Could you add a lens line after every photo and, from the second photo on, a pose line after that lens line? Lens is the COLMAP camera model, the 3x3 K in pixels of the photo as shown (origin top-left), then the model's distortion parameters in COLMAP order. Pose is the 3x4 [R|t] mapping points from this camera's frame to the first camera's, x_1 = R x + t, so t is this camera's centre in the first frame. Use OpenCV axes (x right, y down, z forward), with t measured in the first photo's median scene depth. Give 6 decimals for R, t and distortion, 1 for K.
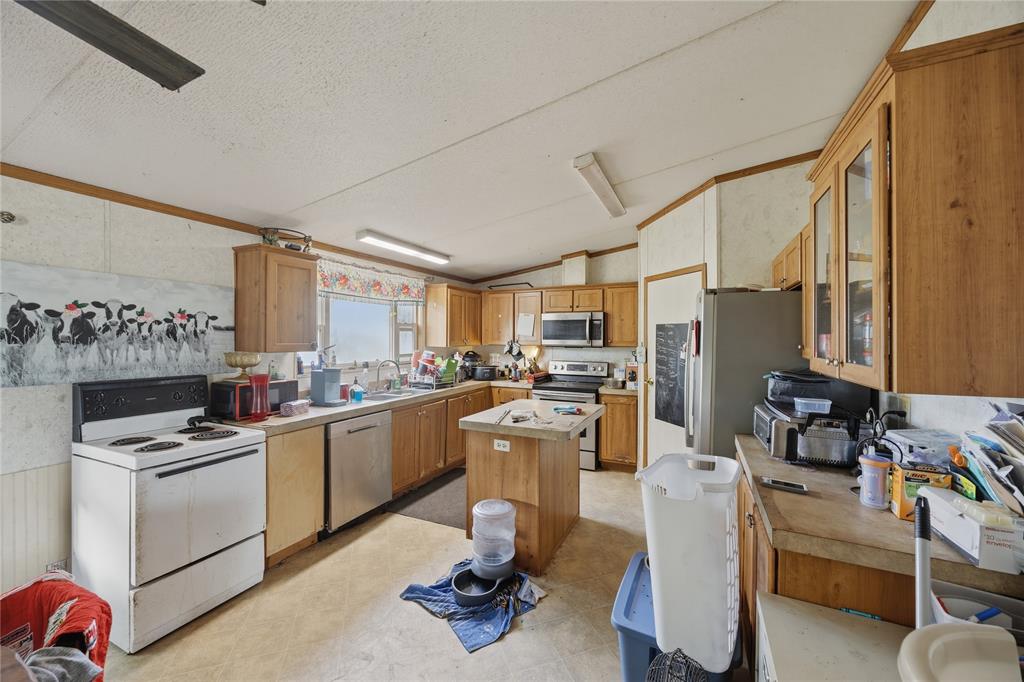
lens RADIAL K [[410.0, 0, 509.5], [0, 410.0, 341.9], [0, 0, 1]] dist [-0.011596, 0.002073]
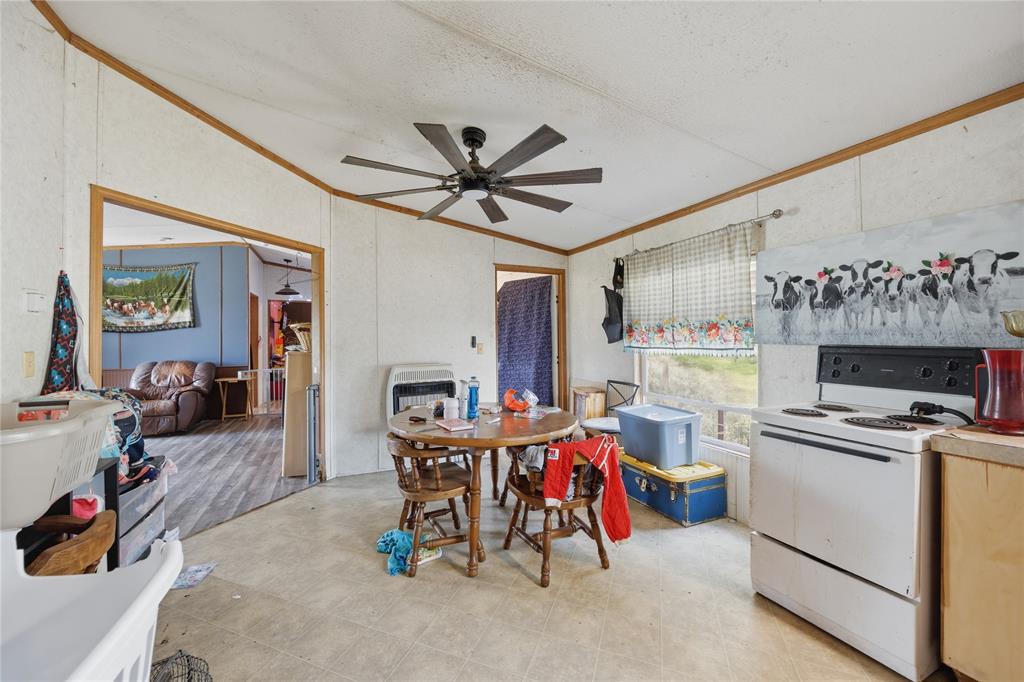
lens RADIAL K [[410.0, 0, 518.7], [0, 410.0, 334.0], [0, 0, 1]] dist [-0.011596, 0.002073]
pose [[-0.646719, -0.004860, -0.762713, 0.227506], [0.002915, 0.999957, -0.008843, 0.065889], [0.762723, -0.007943, -0.646676, 0.892992]]
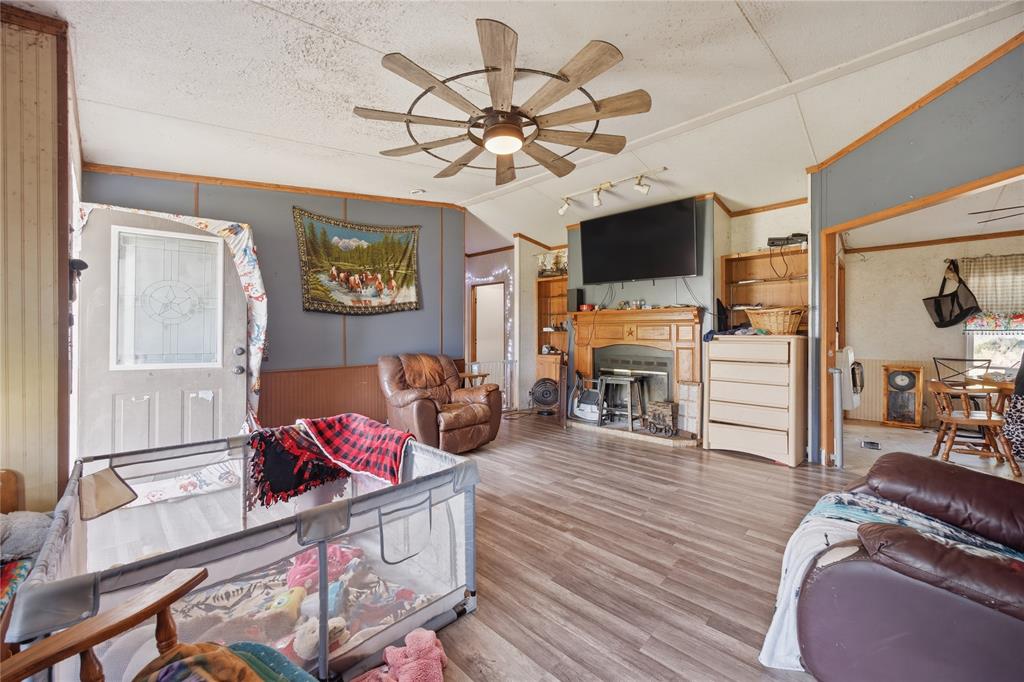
lens RADIAL K [[410.0, 0, 511.4], [0, 410.0, 330.9], [0, 0, 1]] dist [-0.011596, 0.002073]
pose [[-0.291767, 0.007168, -0.956463, 1.284659], [0.001883, 0.999974, 0.006919, 0.084432], [0.956488, 0.000218, -0.291773, -1.152456]]
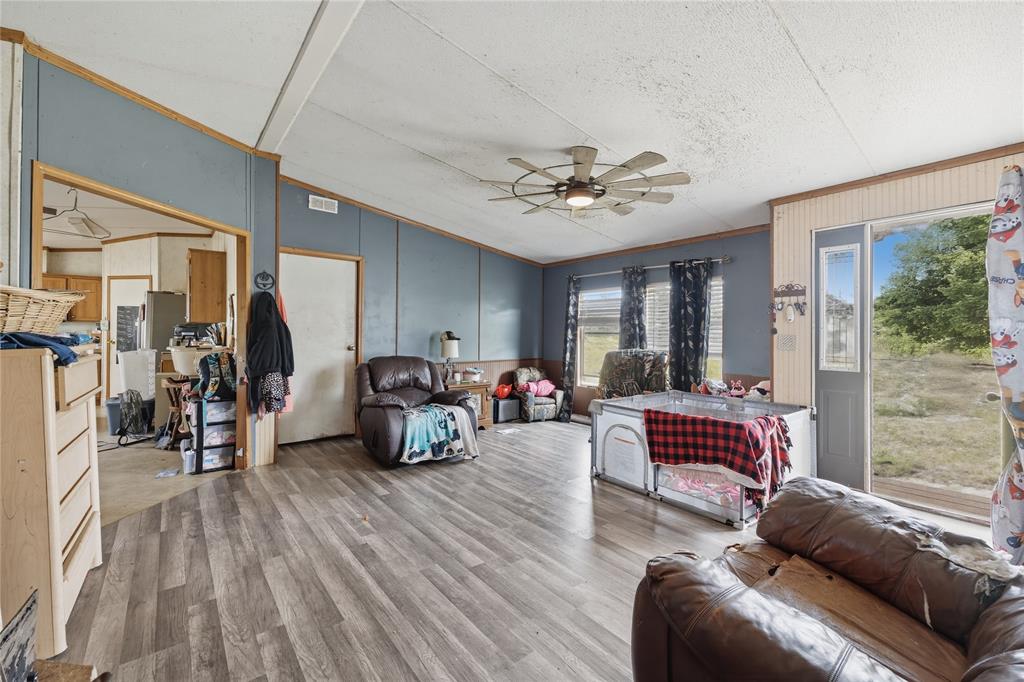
lens RADIAL K [[410.0, 0, 508.1], [0, 410.0, 335.6], [0, 0, 1]] dist [-0.011596, 0.002073]
pose [[0.422616, -0.006195, 0.906288, -0.713480], [-0.004172, 0.999953, 0.008781, 0.084848], [-0.906299, -0.007492, 0.422571, -1.734228]]
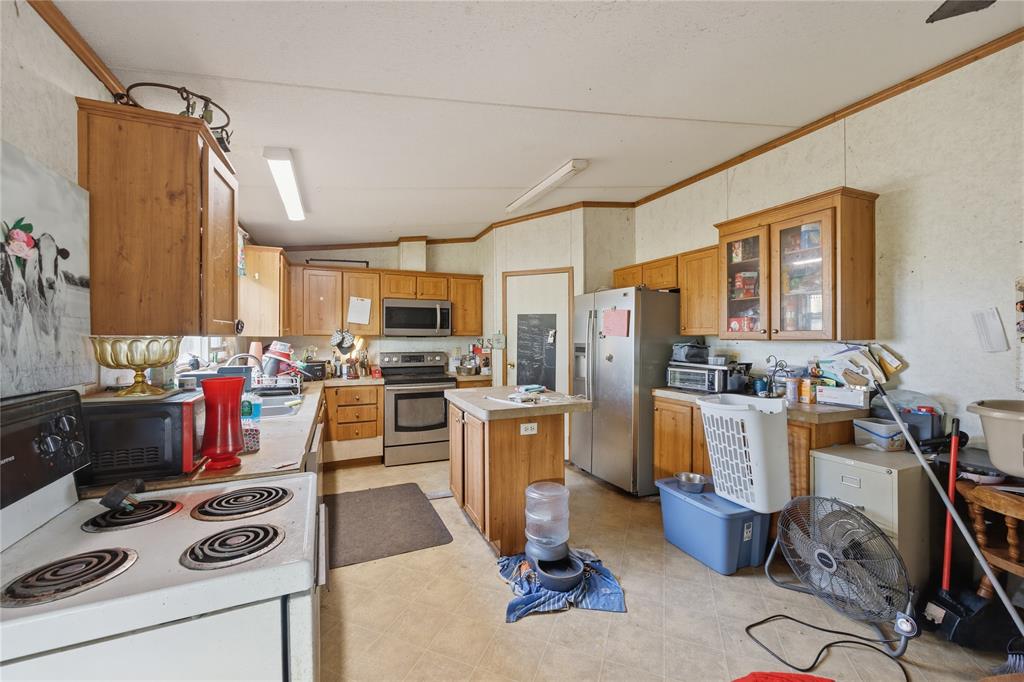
lens RADIAL K [[410.0, 0, 531.2], [0, 410.0, 341.9], [0, 0, 1]] dist [-0.011596, 0.002073]
pose [[0.631042, -0.015980, 0.775584, -0.802633], [0.012944, 0.999866, 0.010069, 0.036425], [-0.775640, 0.003686, 0.631164, 0.392738]]
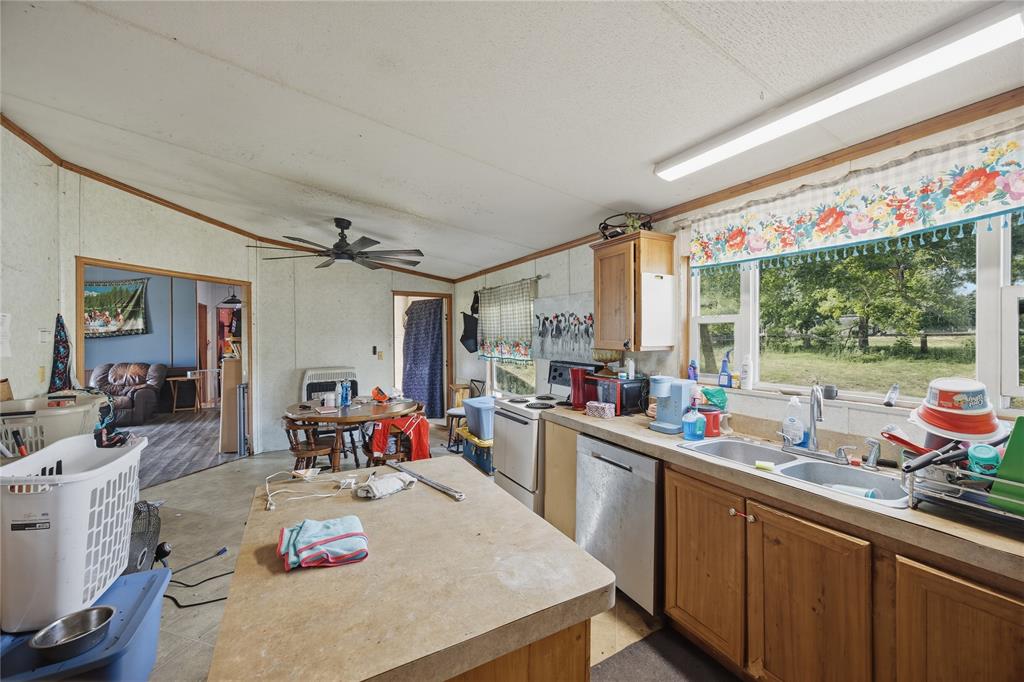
lens RADIAL K [[410.0, 0, 527.6], [0, 410.0, 337.1], [0, 0, 1]] dist [-0.011596, 0.002073]
pose [[-0.581352, 0.006786, -0.813624, 0.378869], [-0.003869, 0.999931, 0.011104, -0.016257], [0.813643, 0.009604, -0.581286, 1.606970]]
